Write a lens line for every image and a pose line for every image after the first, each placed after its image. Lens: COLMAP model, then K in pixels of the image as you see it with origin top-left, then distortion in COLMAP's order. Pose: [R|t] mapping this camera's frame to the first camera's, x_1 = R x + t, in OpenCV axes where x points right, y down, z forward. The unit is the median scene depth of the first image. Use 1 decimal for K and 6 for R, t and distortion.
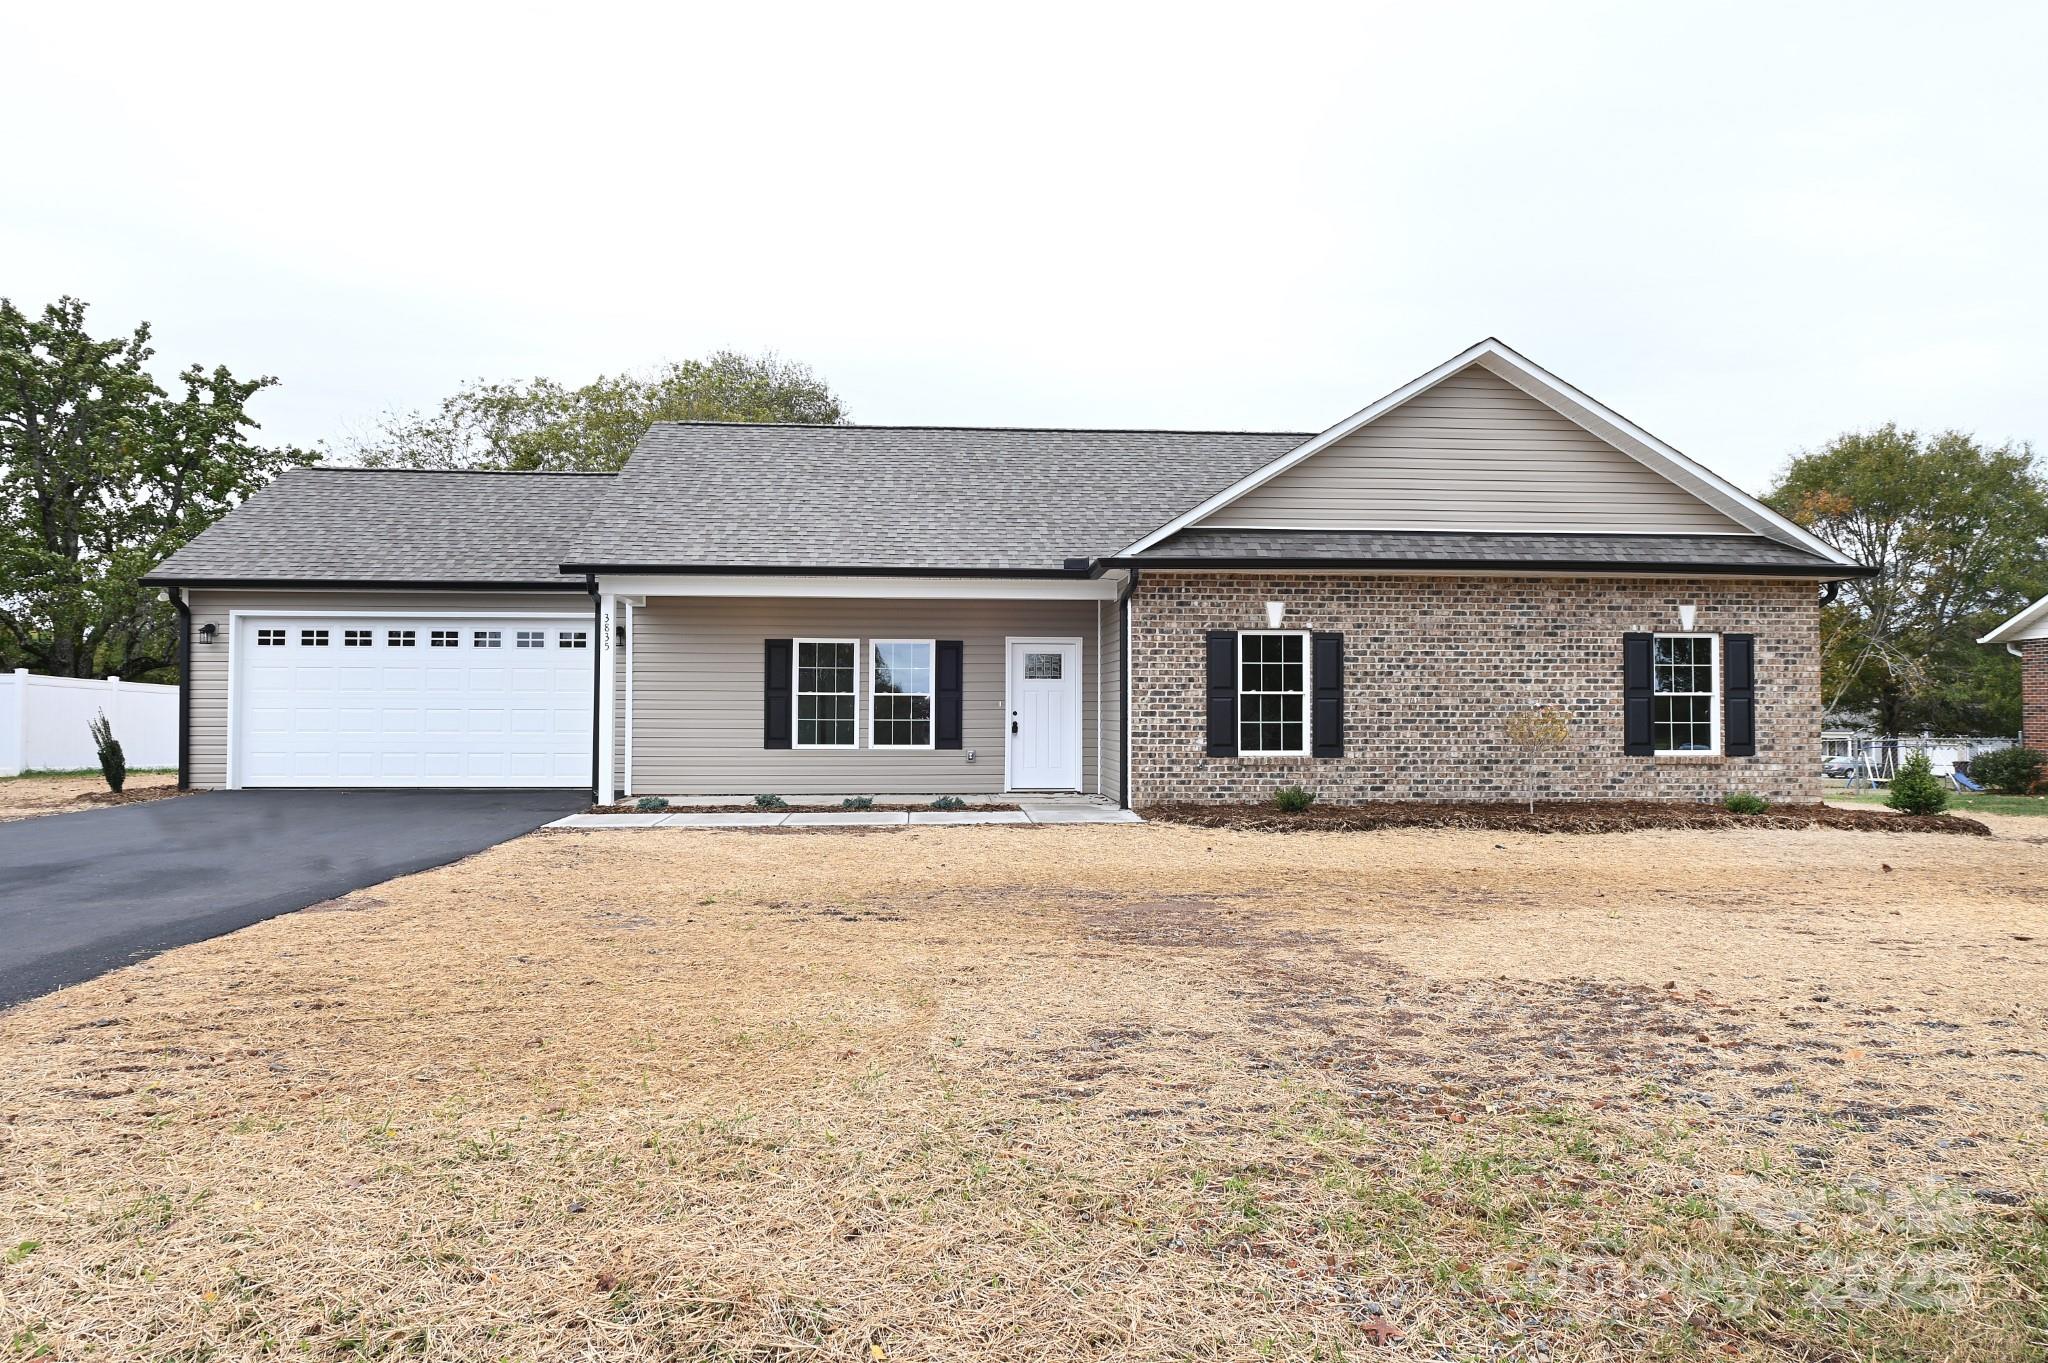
lens RADIAL K [[1262.3, 0, 1024.0], [0, 1262.3, 681.5], [0, 0, 1]] dist [0.002213, 0.000180]
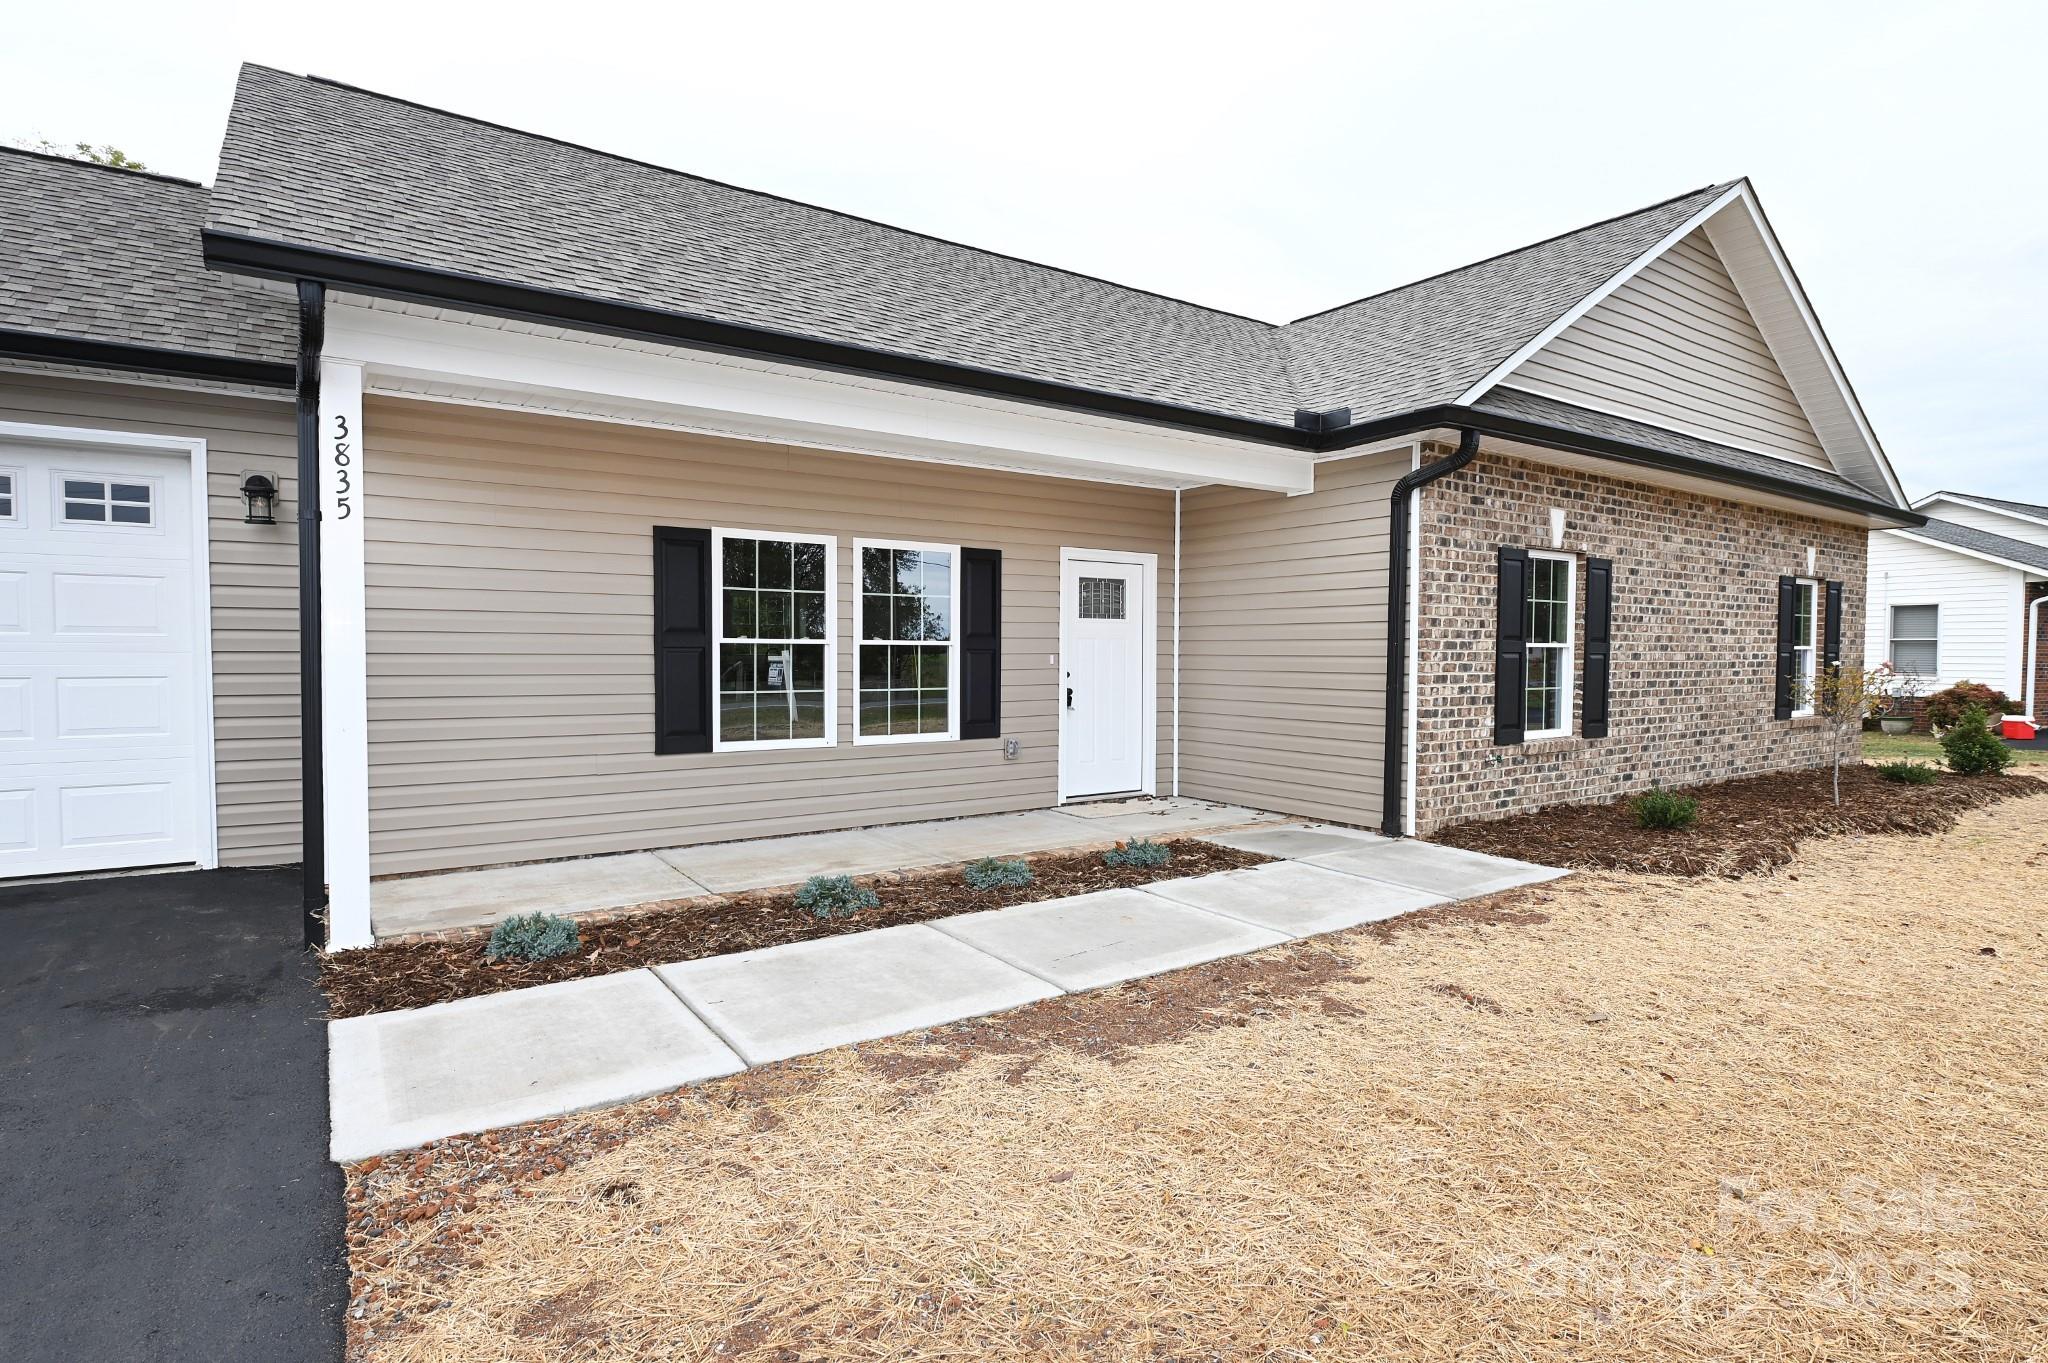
lens RADIAL K [[1051.7, 0, 1024.0], [0, 1051.7, 681.5], [0, 0, 1]] dist [-0.005418, -0.000541]
pose [[0.858689, -0.014673, 0.512287, -0.303541], [-0.013318, 0.998614, 0.050926, 0.003345], [-0.512324, -0.050552, 0.857303, 0.613513]]
